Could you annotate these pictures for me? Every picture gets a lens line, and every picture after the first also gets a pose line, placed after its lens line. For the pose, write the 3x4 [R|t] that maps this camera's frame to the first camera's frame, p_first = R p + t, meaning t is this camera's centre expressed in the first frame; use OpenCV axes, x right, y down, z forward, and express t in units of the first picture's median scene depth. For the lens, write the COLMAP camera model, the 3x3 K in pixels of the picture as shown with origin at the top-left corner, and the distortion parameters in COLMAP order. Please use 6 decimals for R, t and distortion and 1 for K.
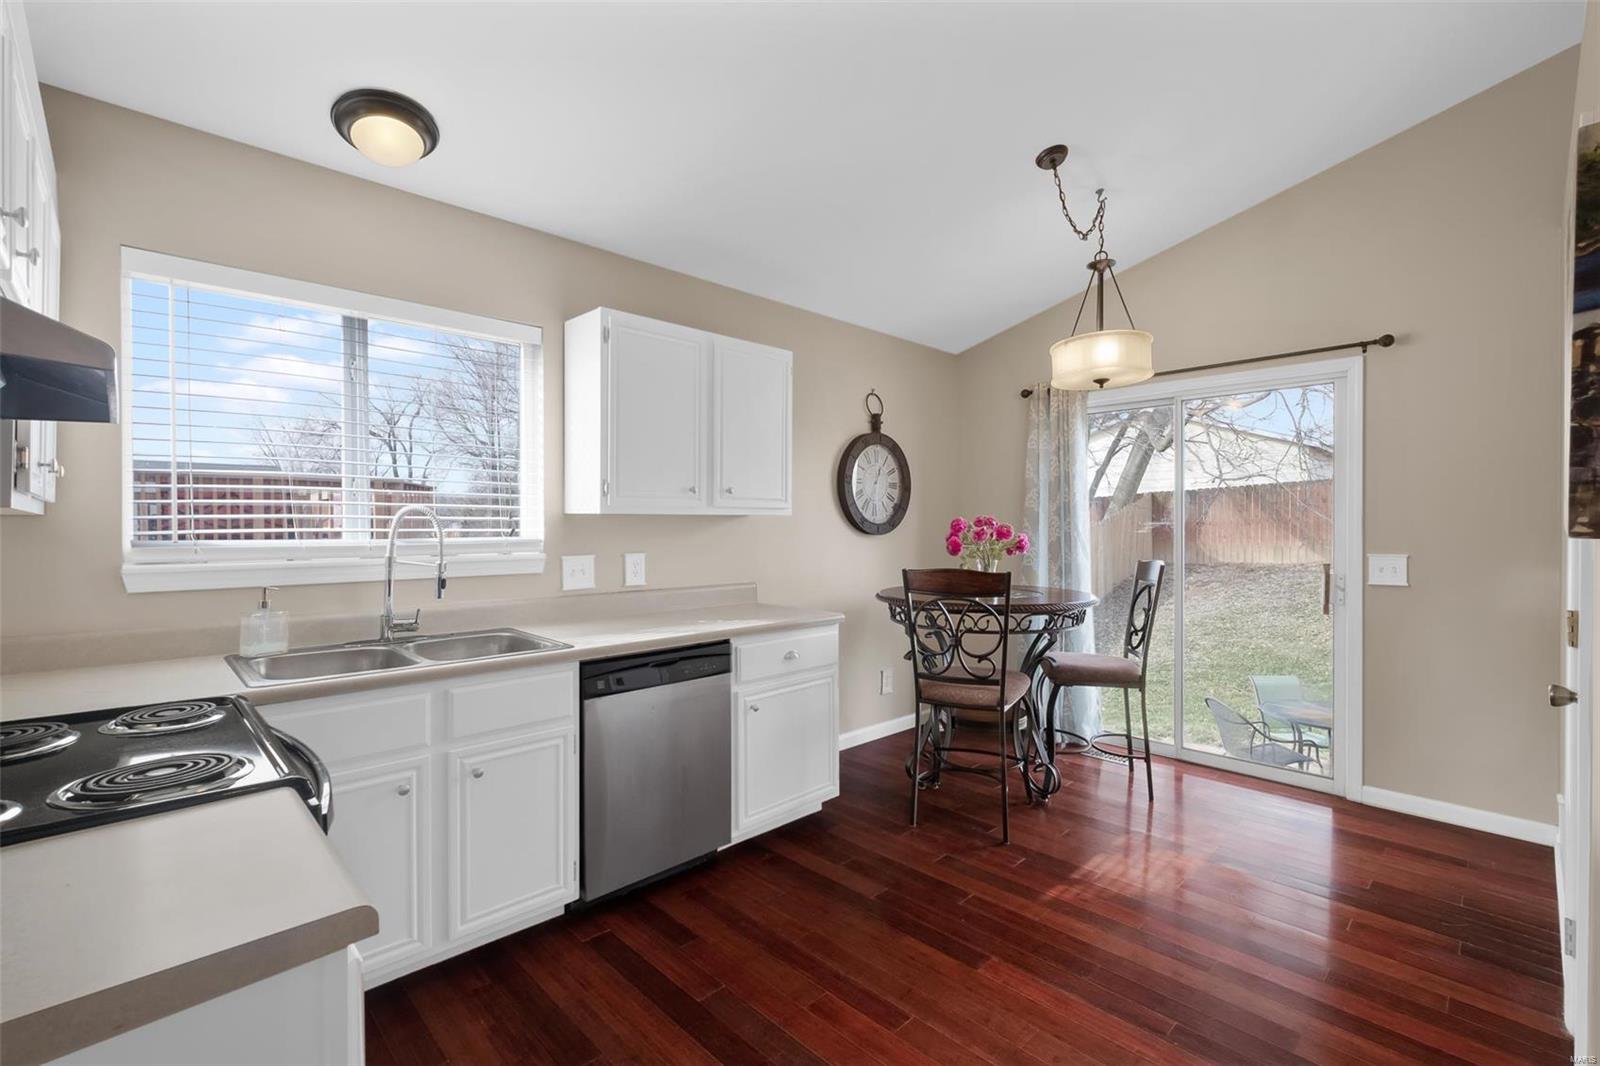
lens RADIAL K [[714.5, 0, 817.2], [0, 714.5, 527.9], [0, 0, 1]] dist [-0.002727, -0.001054]
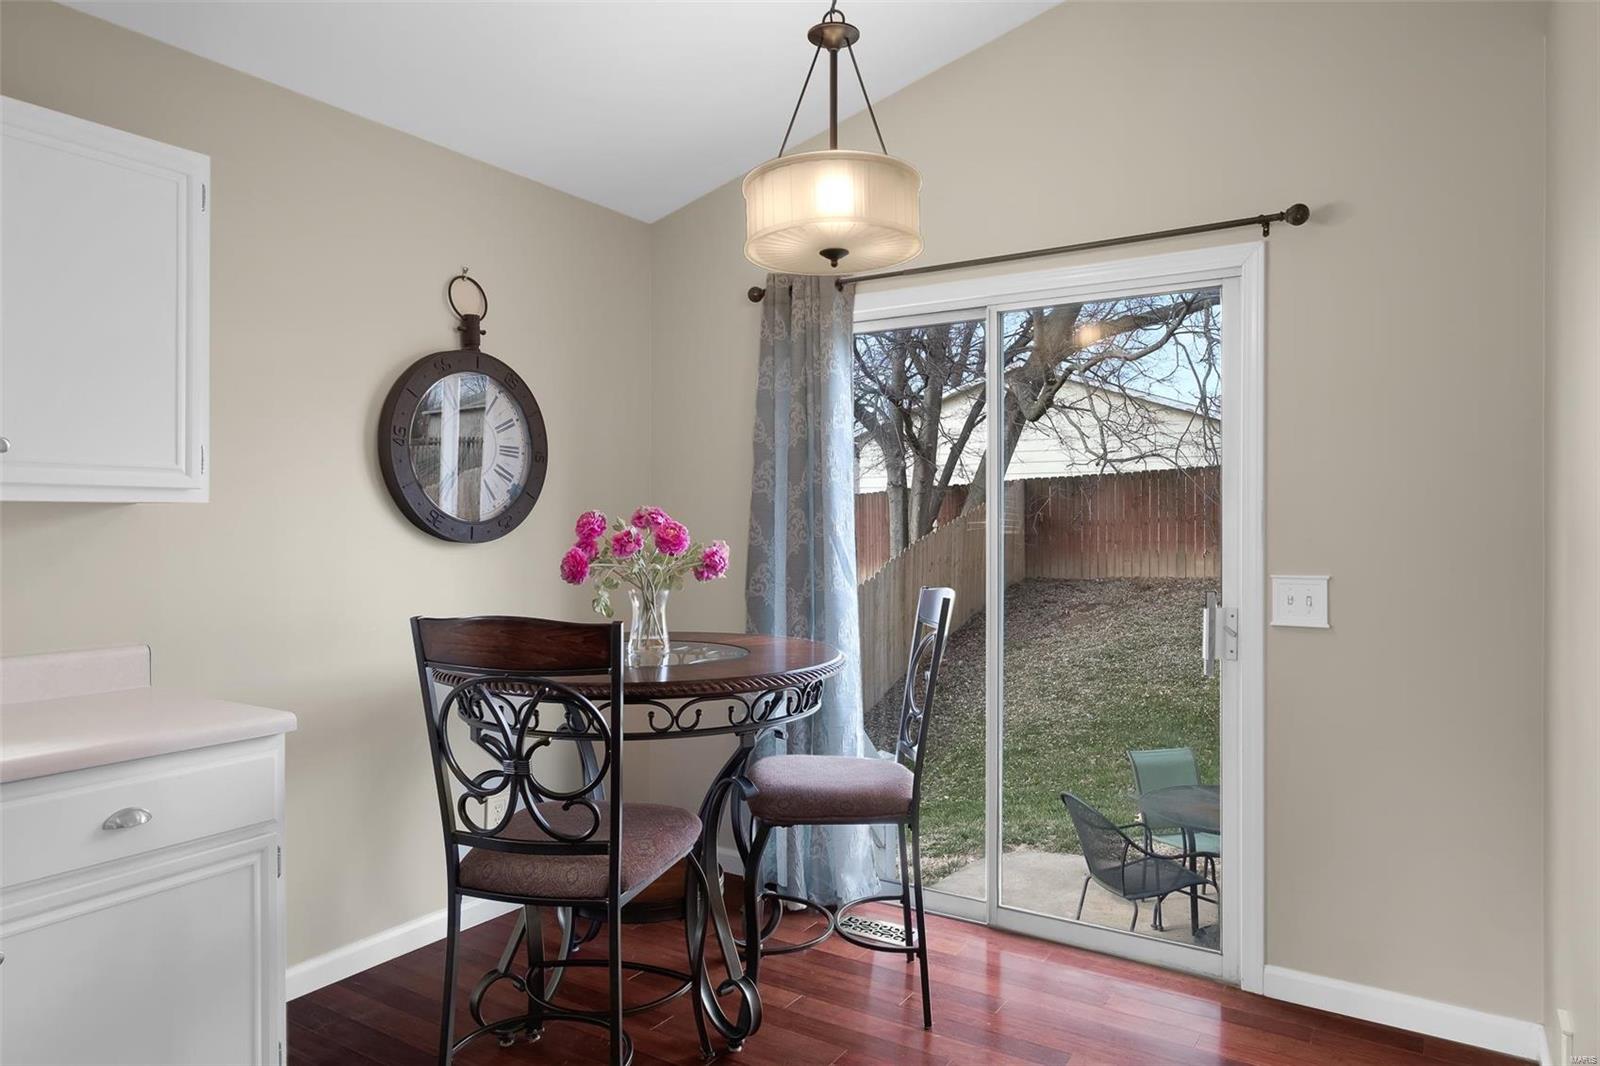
lens RADIAL K [[1030.7, 0, 830.6], [0, 1030.7, 522.3], [0, 0, 1]] dist [-0.006485, -0.000011]
pose [[0.971811, 0.002563, 0.235748, 0.215814], [-0.001061, 0.999978, -0.006495, -0.001054], [-0.235759, 0.006061, 0.971793, 0.256311]]
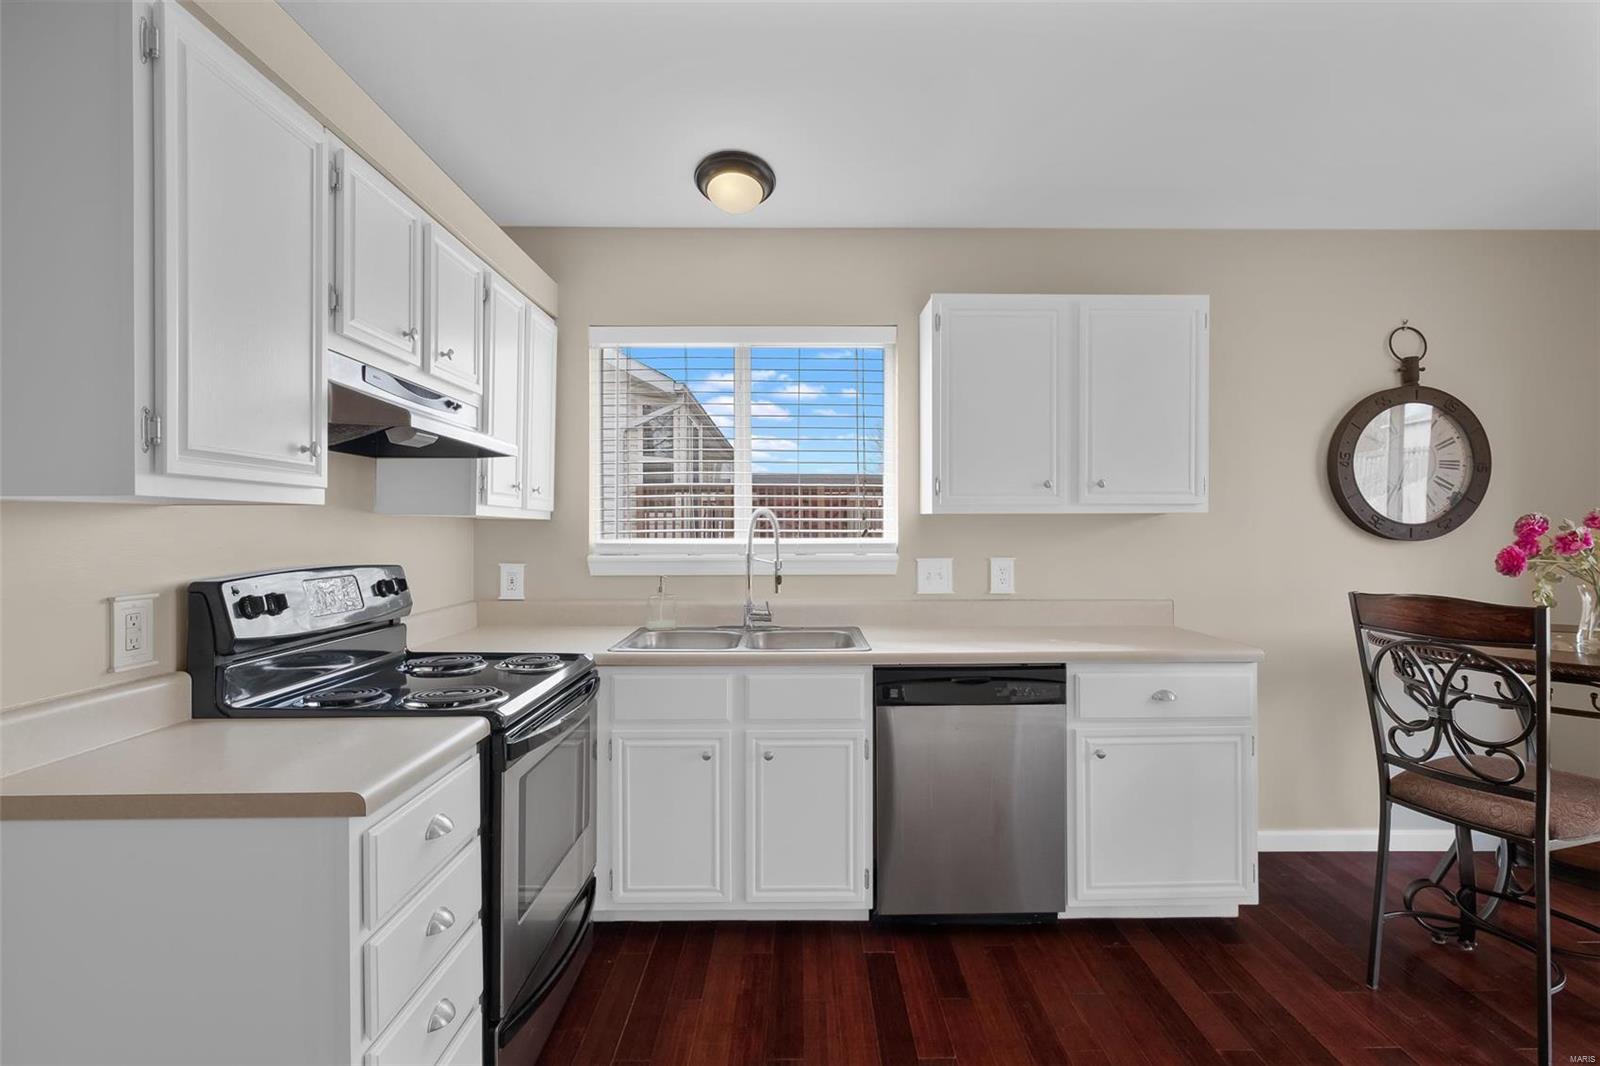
lens RADIAL K [[785.9, 0, 809.2], [0, 785.9, 533.2], [0, 0, 1]] dist [-0.001820, 0.003977]
pose [[0.718649, 0.004709, -0.695357, 0.251187], [-0.002043, 0.999987, 0.004661, 0.000767], [0.695370, -0.001929, 0.718649, 0.121402]]
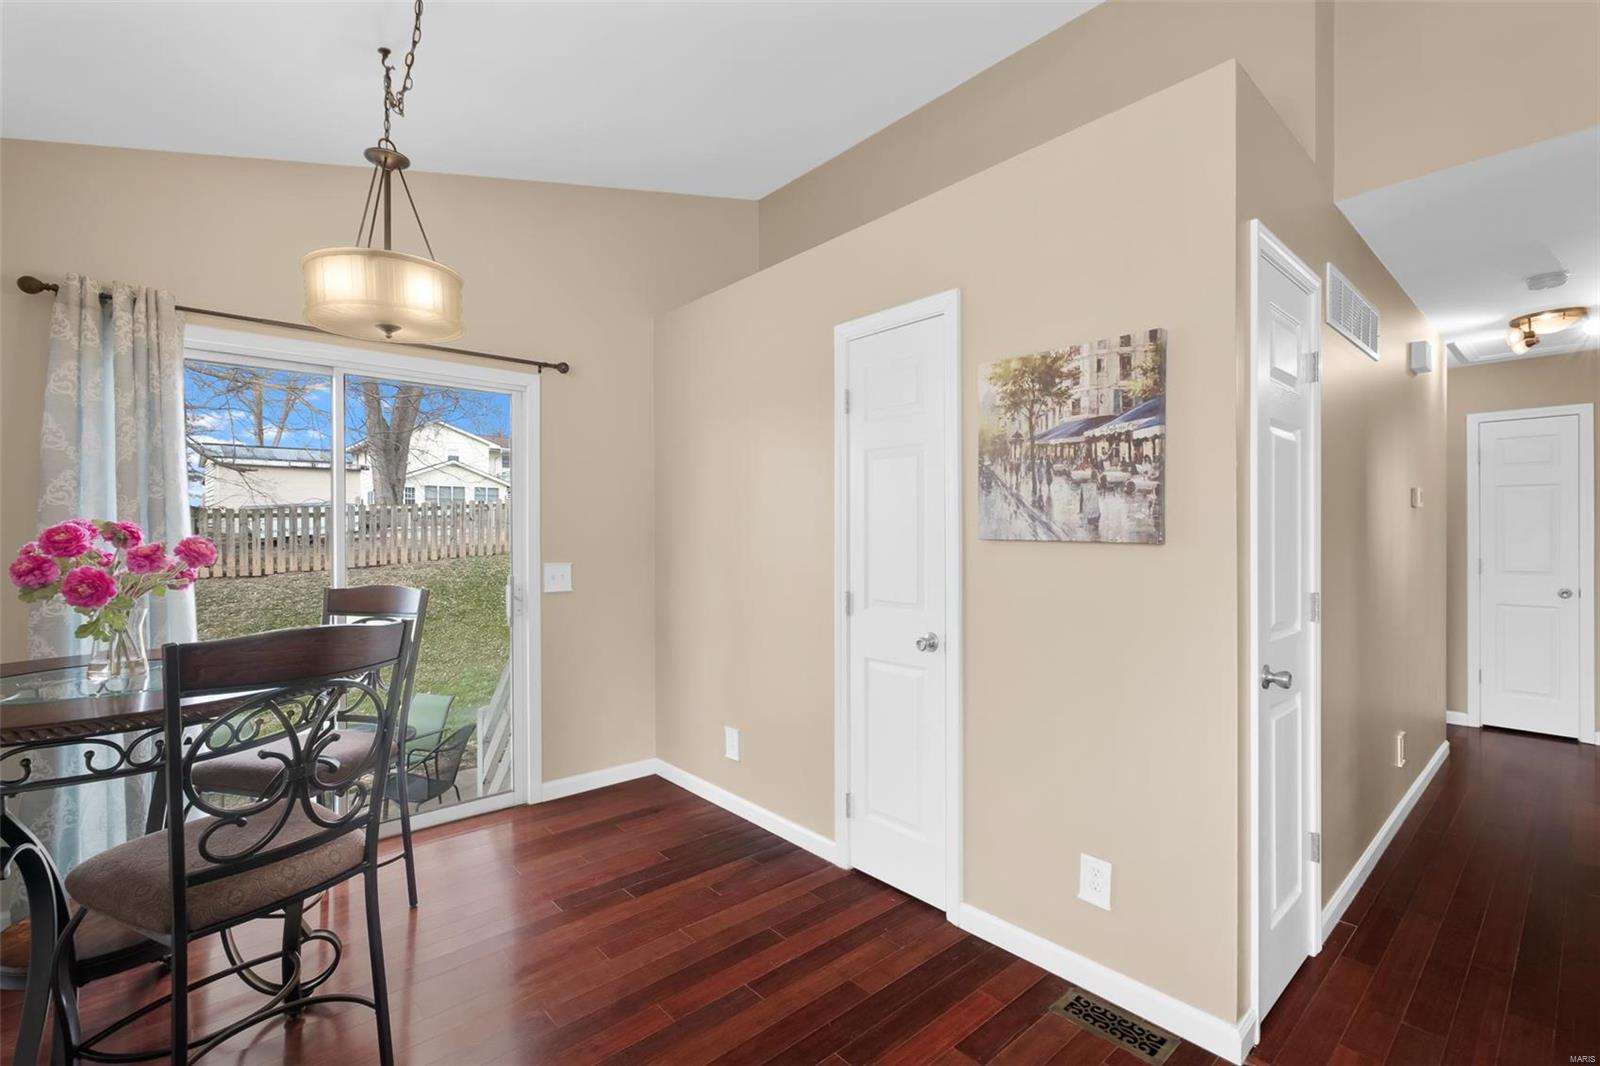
lens RADIAL K [[714.5, 0, 790.4], [0, 714.5, 529.9], [0, 0, 1]] dist [-0.002727, -0.001054]
pose [[0.019538, -0.001438, 0.999808, -0.277310], [0.006164, 0.999980, 0.001318, -0.013549], [-0.999790, 0.006137, 0.019546, 0.614975]]
